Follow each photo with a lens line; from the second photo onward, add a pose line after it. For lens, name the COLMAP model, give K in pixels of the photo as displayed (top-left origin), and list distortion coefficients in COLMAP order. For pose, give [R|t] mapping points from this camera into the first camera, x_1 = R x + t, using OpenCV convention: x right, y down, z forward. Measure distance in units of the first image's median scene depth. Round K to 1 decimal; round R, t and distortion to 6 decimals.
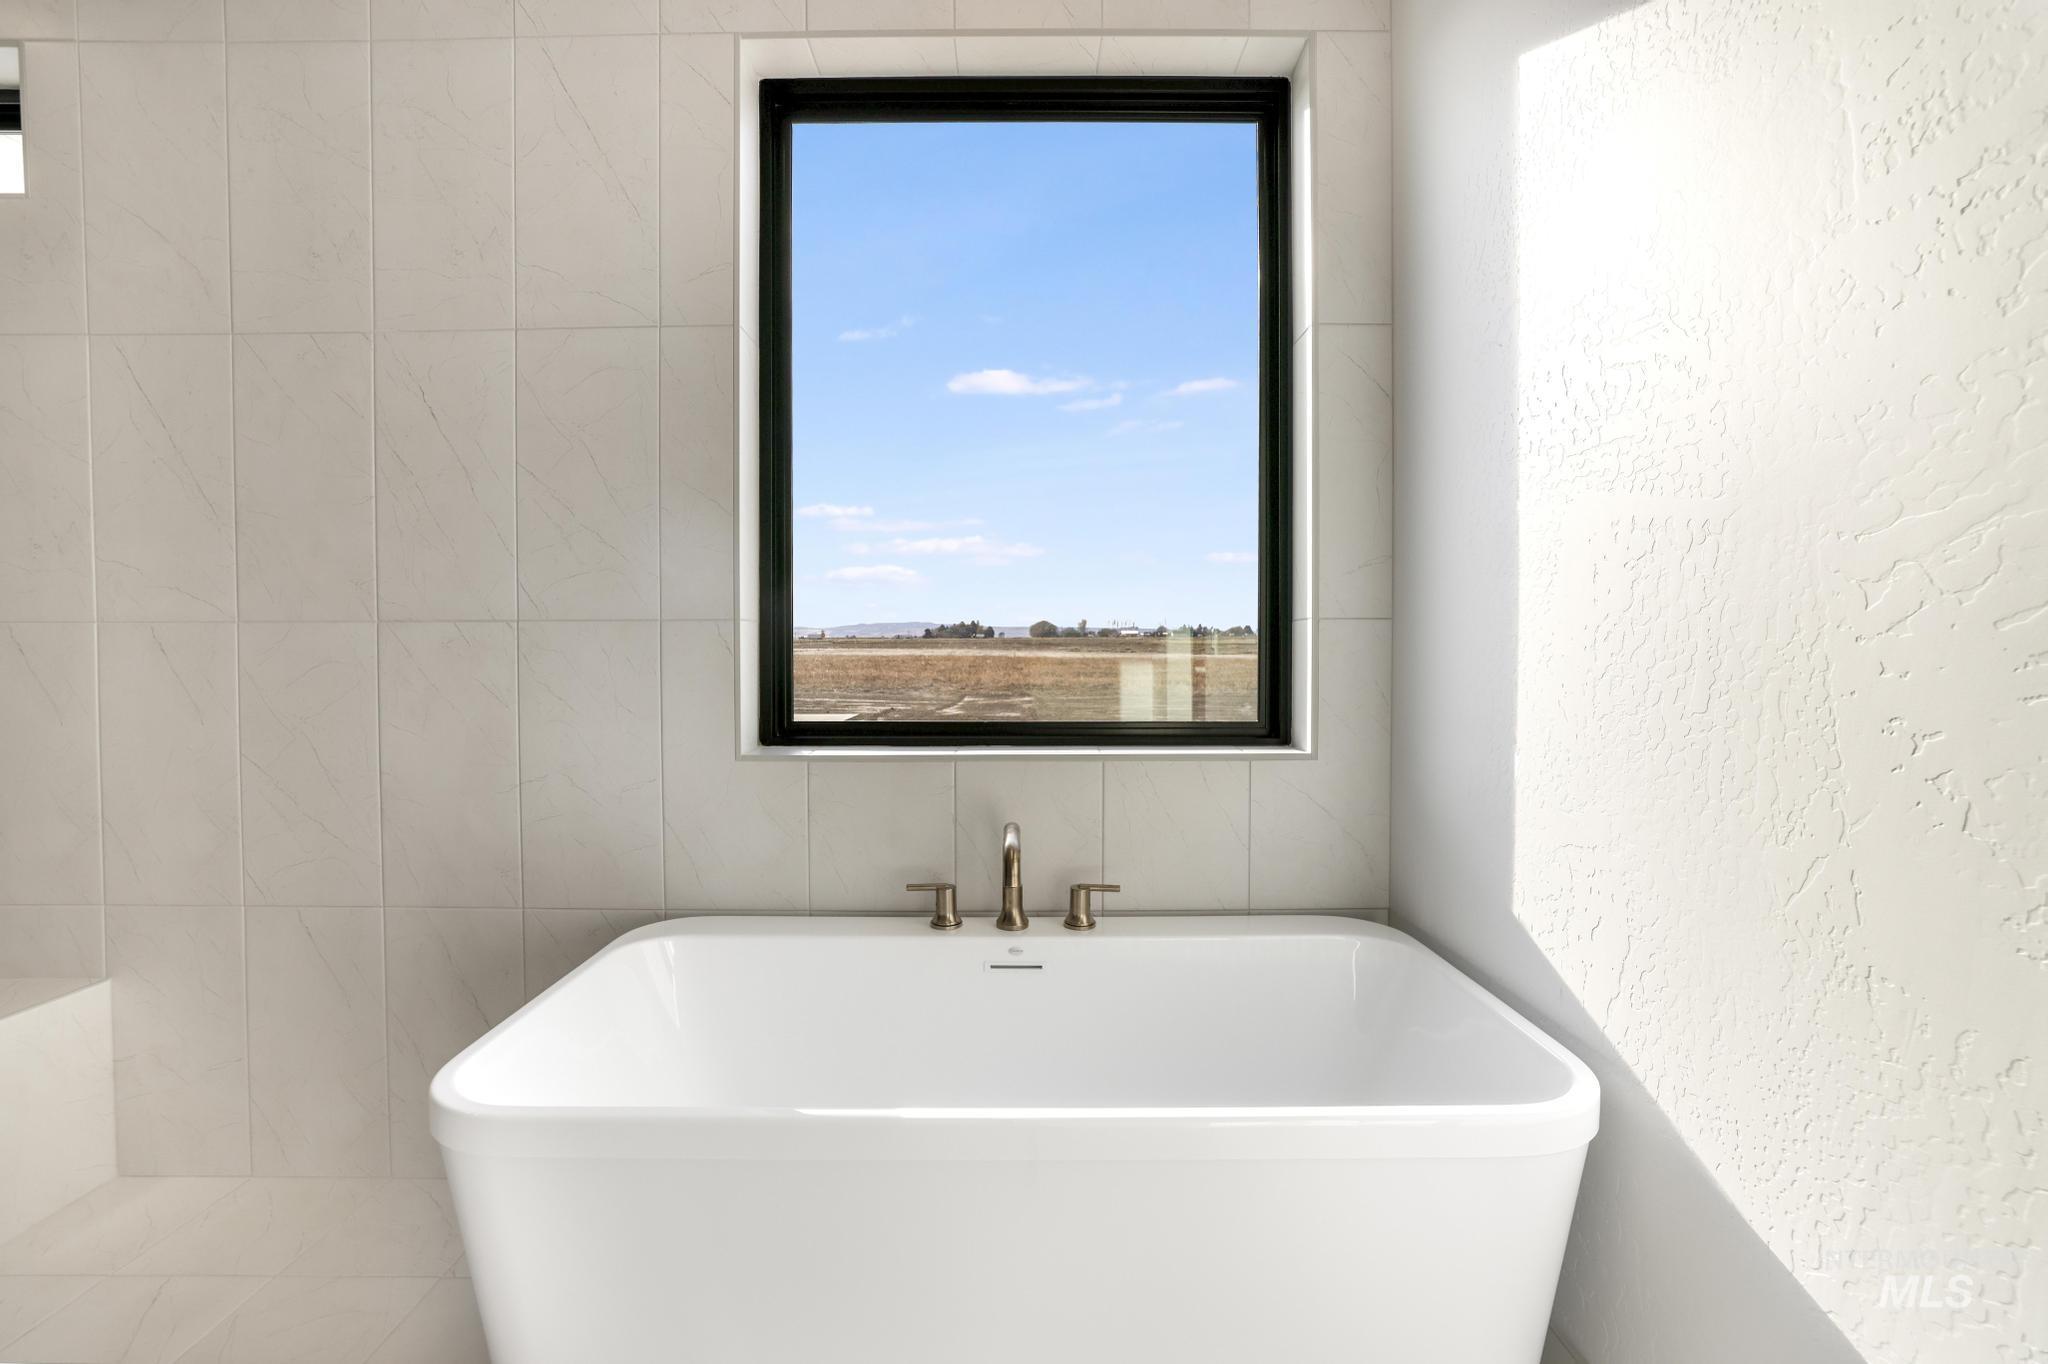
lens RADIAL K [[912.4, 0, 1014.2], [0, 912.4, 672.9], [0, 0, 1]] dist [-0.010311, 0.000367]
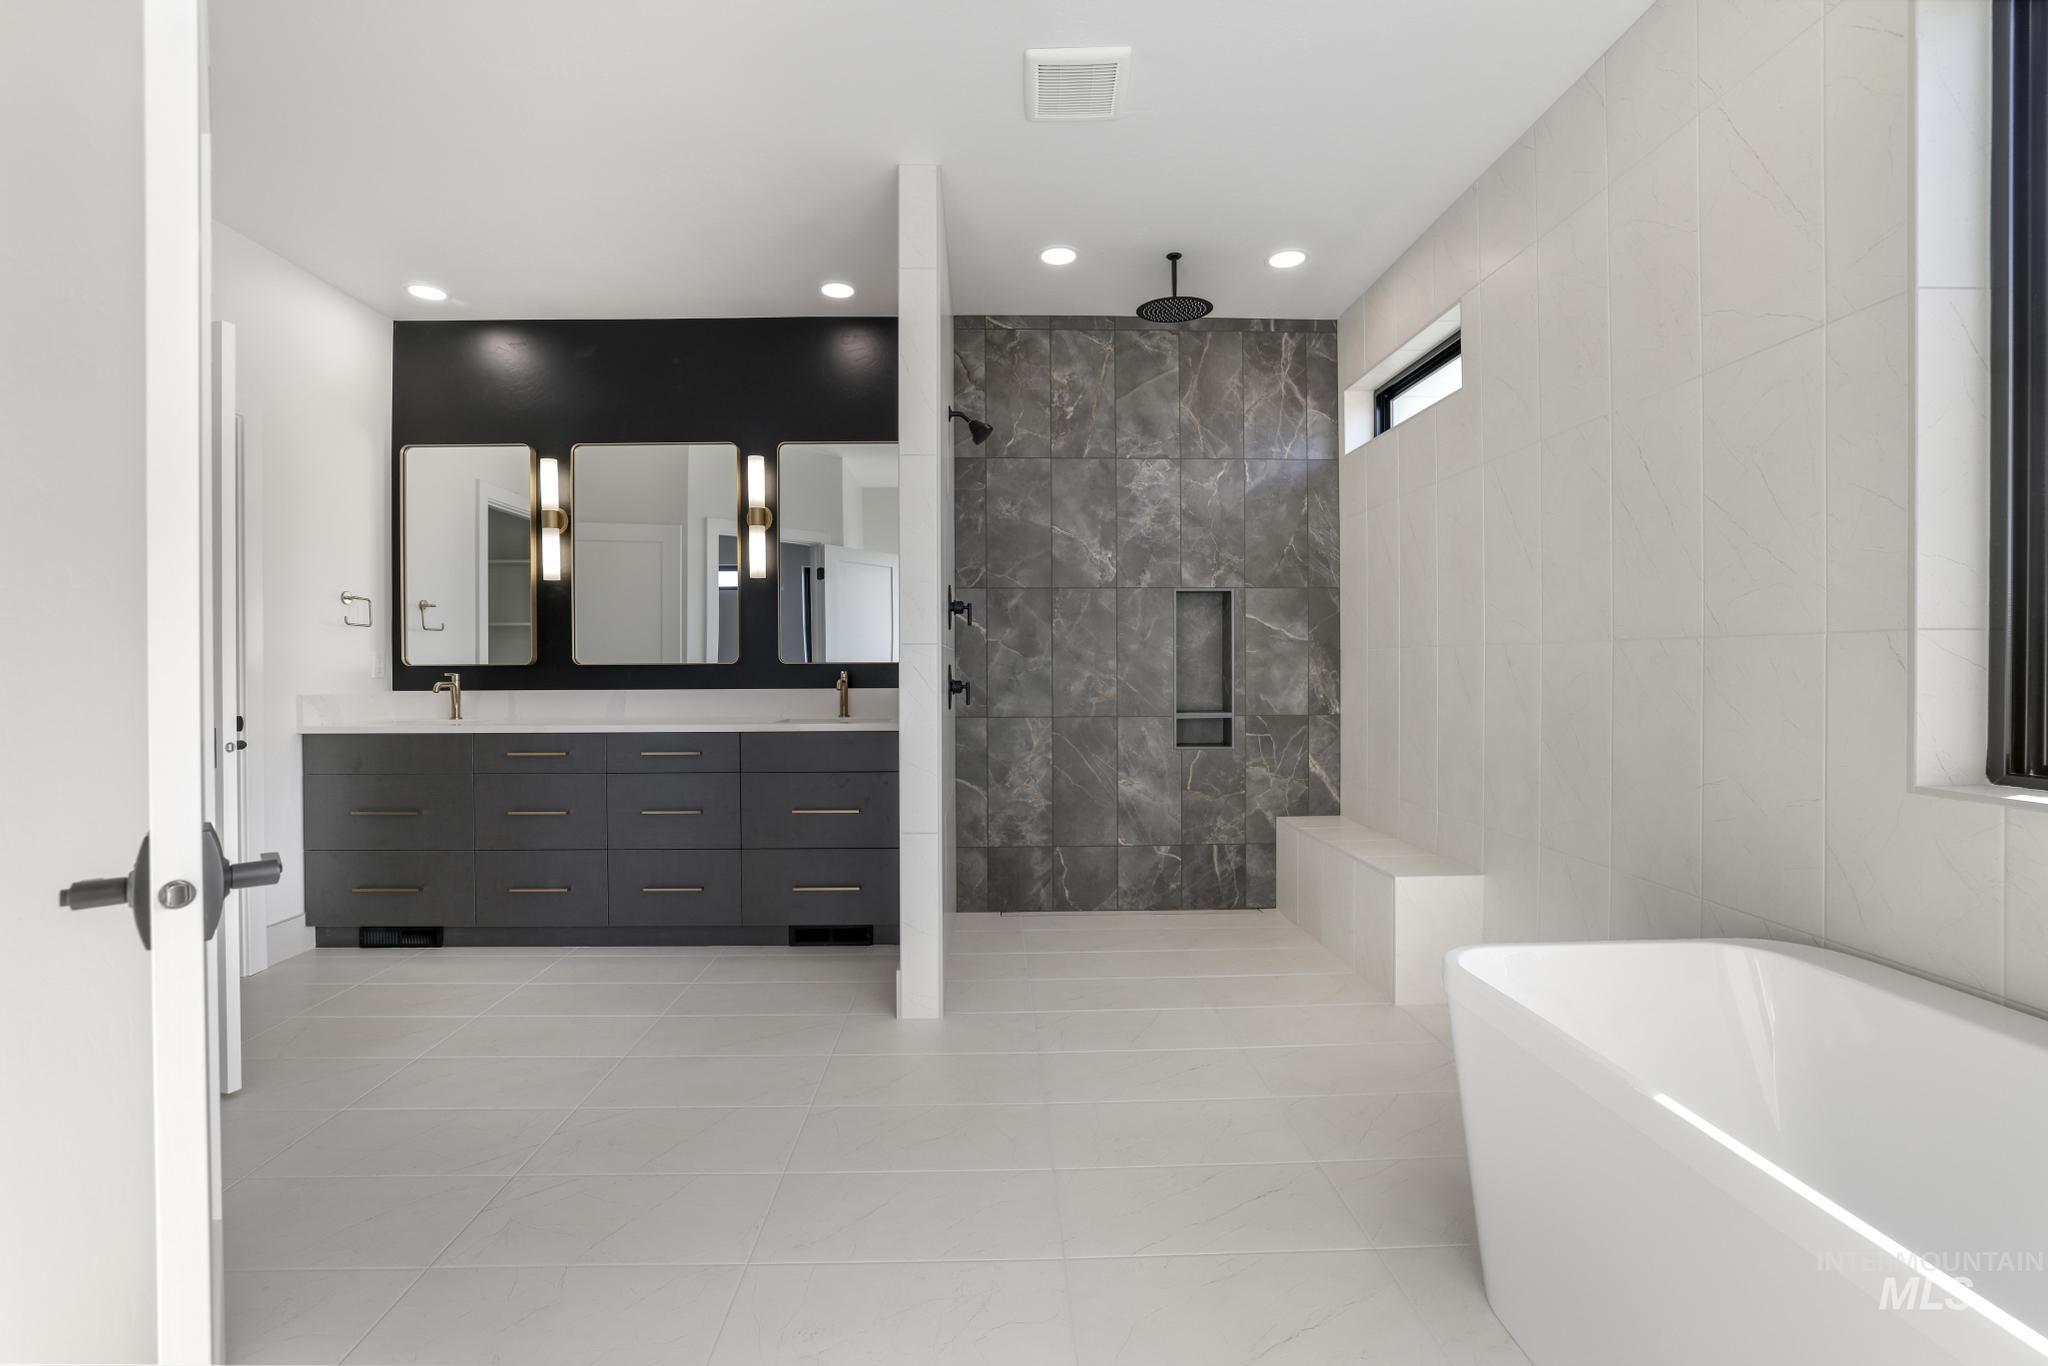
lens RADIAL K [[912.4, 0, 1014.2], [0, 912.4, 673.9], [0, 0, 1]] dist [-0.010311, 0.000367]
pose [[0.025786, 0.016019, -0.999539, 0.538515], [-0.008906, 0.999836, 0.015794, -0.022481], [0.999628, 0.008495, 0.025925, 0.129406]]
